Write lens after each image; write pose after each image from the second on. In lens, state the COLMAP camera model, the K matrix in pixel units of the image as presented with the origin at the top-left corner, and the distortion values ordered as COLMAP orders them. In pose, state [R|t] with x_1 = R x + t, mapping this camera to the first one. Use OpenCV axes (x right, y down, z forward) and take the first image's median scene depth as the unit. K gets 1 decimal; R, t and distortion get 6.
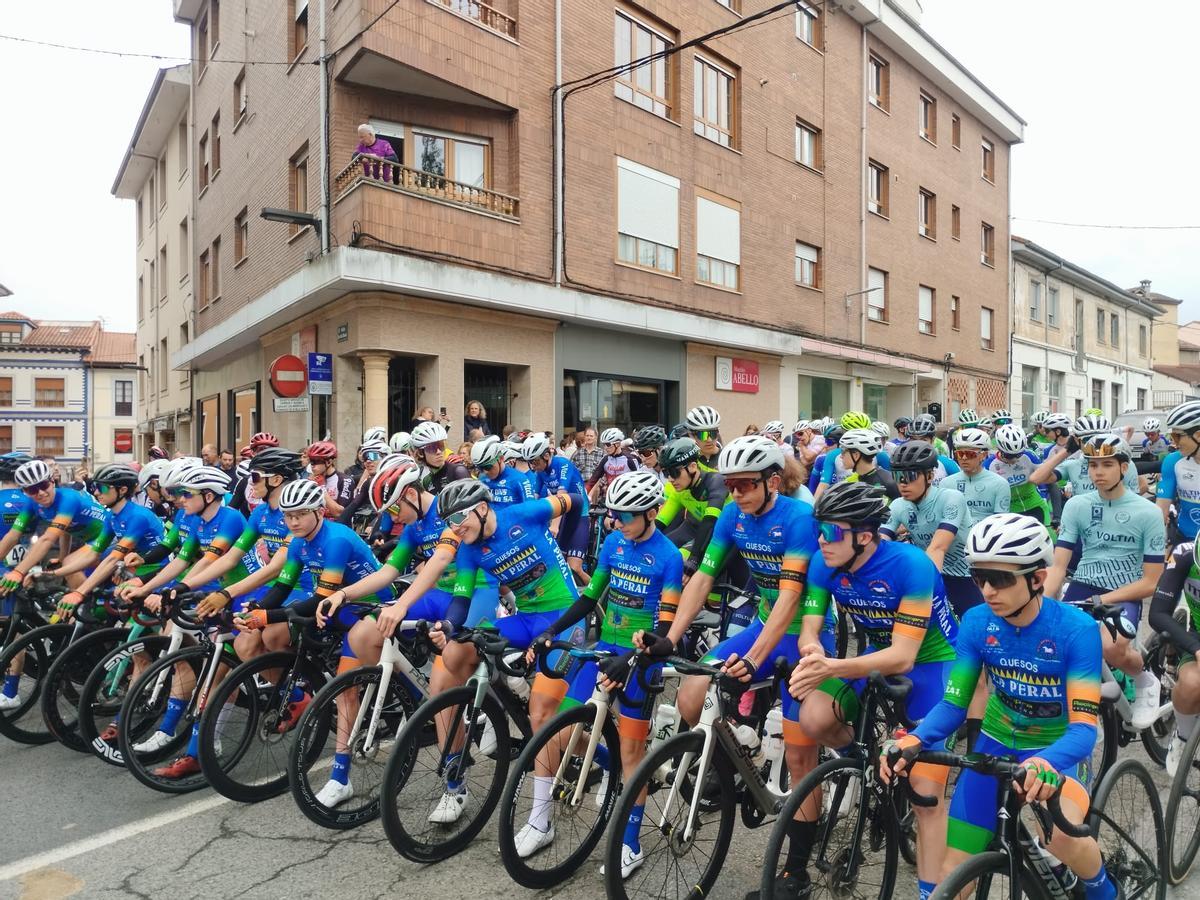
lens RADIAL K [[1001.5, 0, 600.0], [0, 1001.5, 450.0], [0, 0, 1]] dist [0.061540, -0.064794]
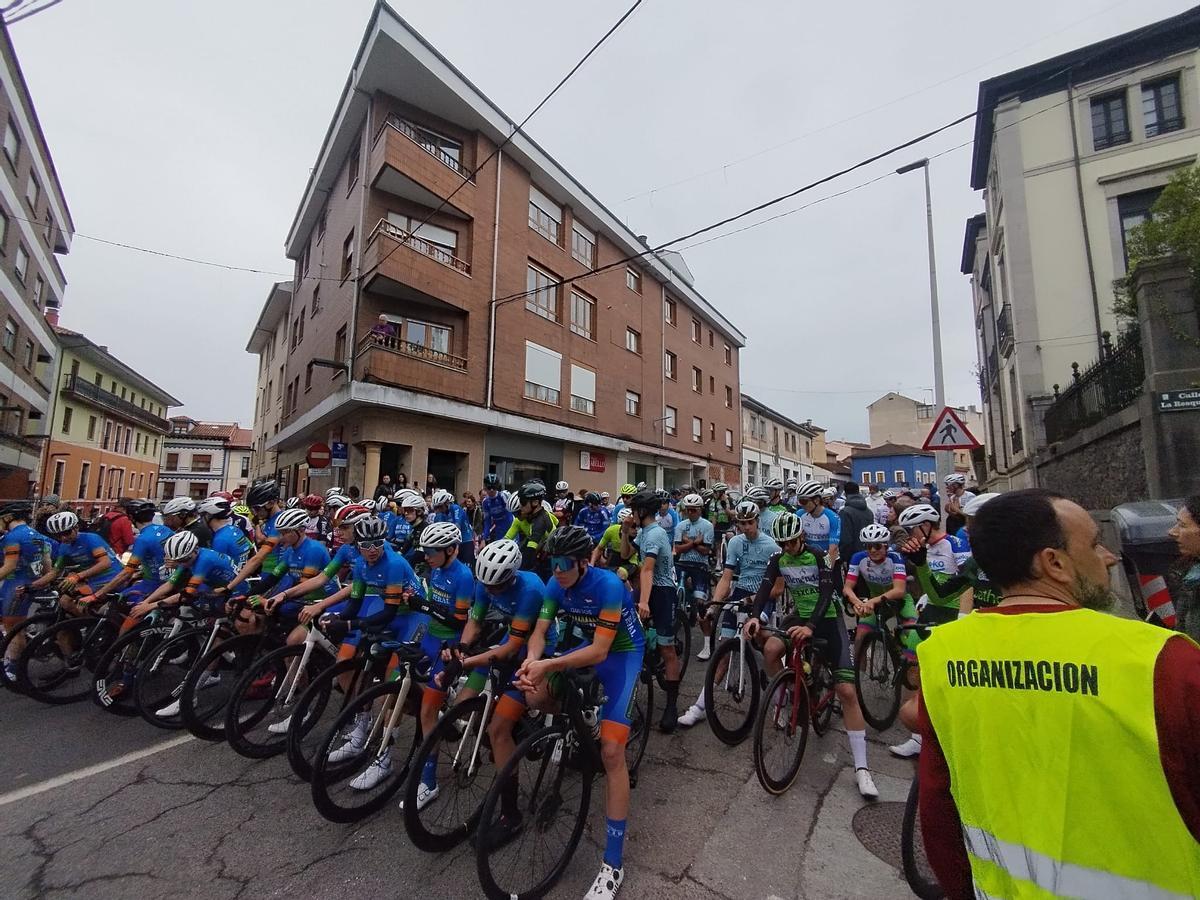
lens RADIAL K [[546.4, 0, 599.3], [0, 546.4, 430.1], [0, 0, 1]] dist [-0.001522, 0.006605]
pose [[0.992534, 0.030666, 0.118049, 0.028562], [-0.014950, 0.991166, -0.131784, -0.001324], [-0.121048, 0.129036, 0.984224, 0.023950]]
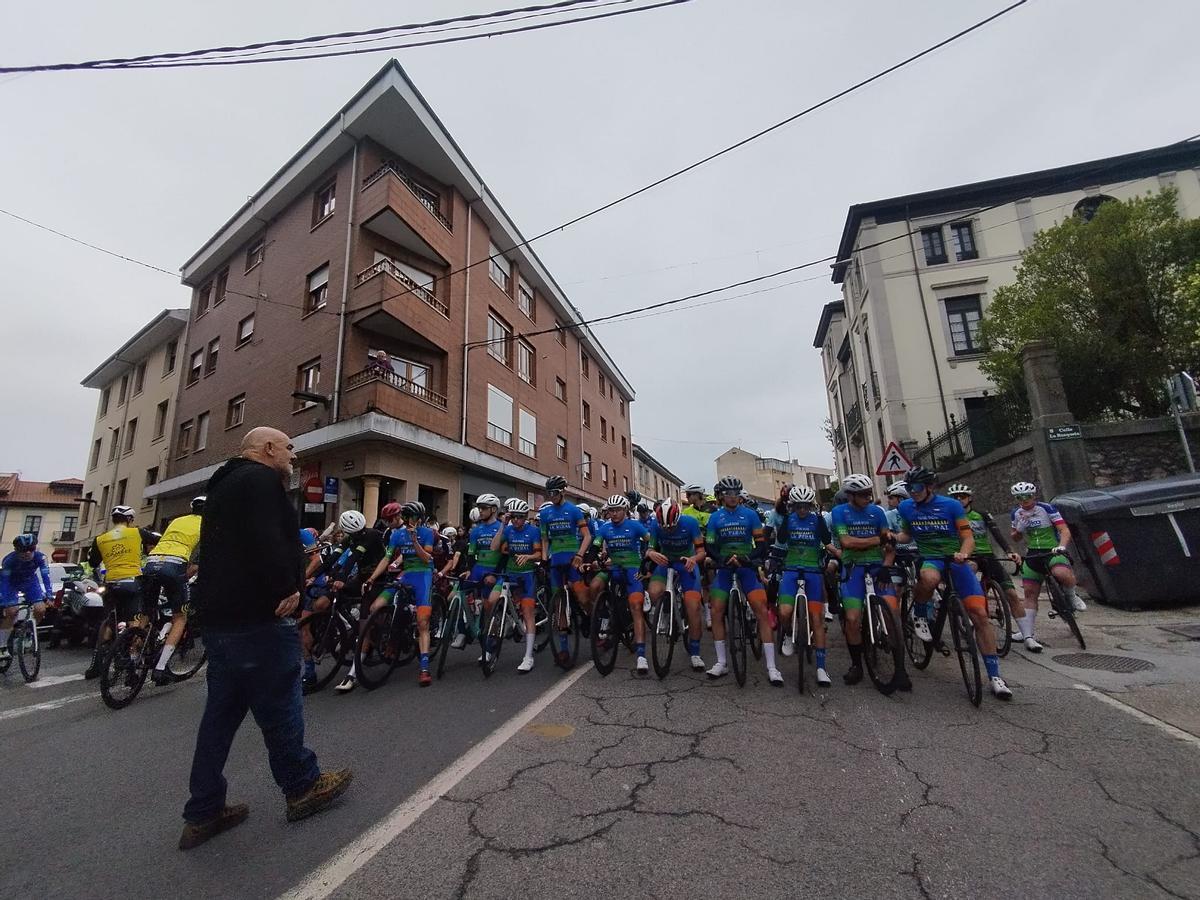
lens RADIAL K [[546.2, 0, 597.8], [0, 546.2, 431.6], [0, 0, 1]] dist [0.000676, 0.000159]
pose [[0.923304, 0.061671, 0.379088, -0.138189], [0.027609, 0.973813, -0.225667, 0.027298], [-0.383077, 0.218825, 0.897422, 0.014433]]
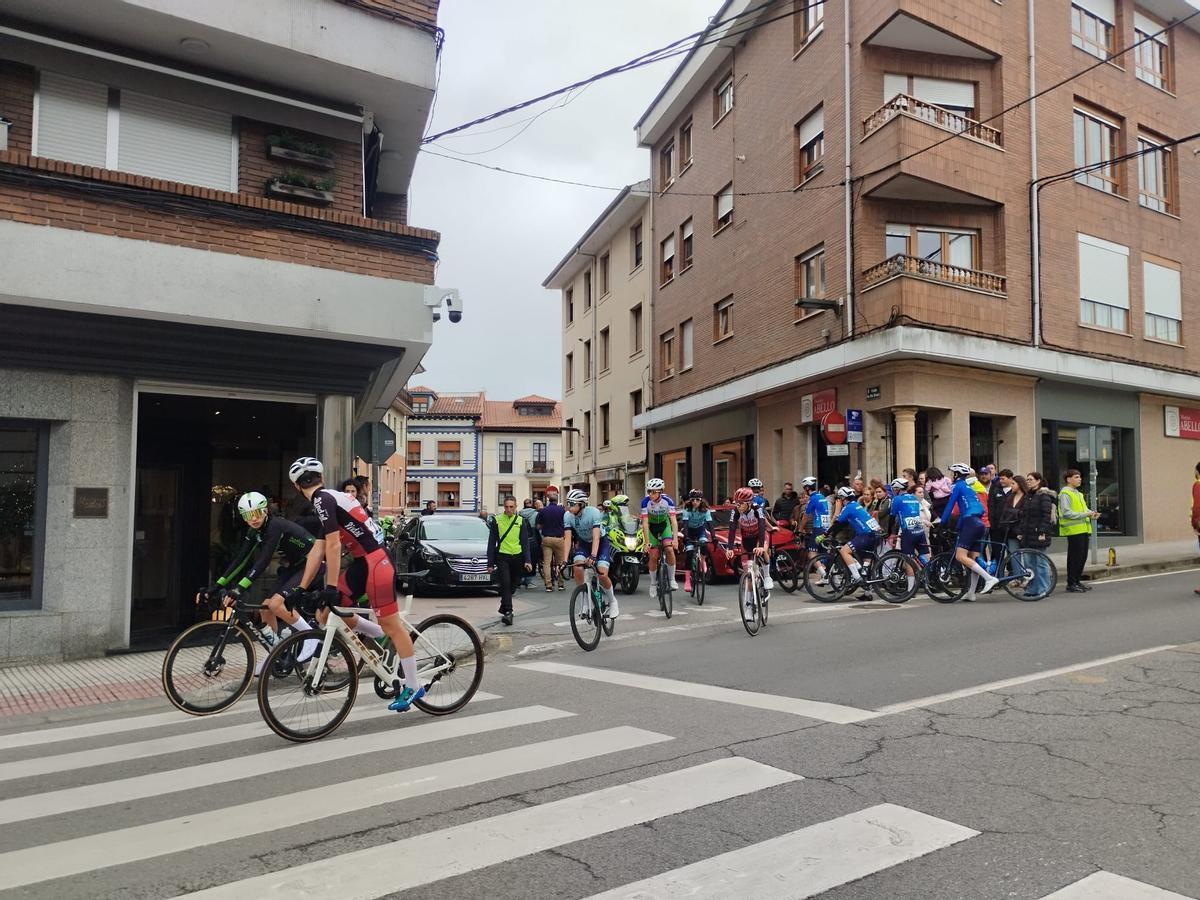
lens RADIAL K [[1003.0, 0, 604.3], [0, 1003.0, 448.1], [0, 0, 1]] dist [0.070050, -0.089419]
pose [[0.961640, -0.012277, -0.274038, -0.146376], [-0.004529, 0.998151, -0.060612, 0.018628], [0.274276, 0.059528, 0.959807, -0.186084]]
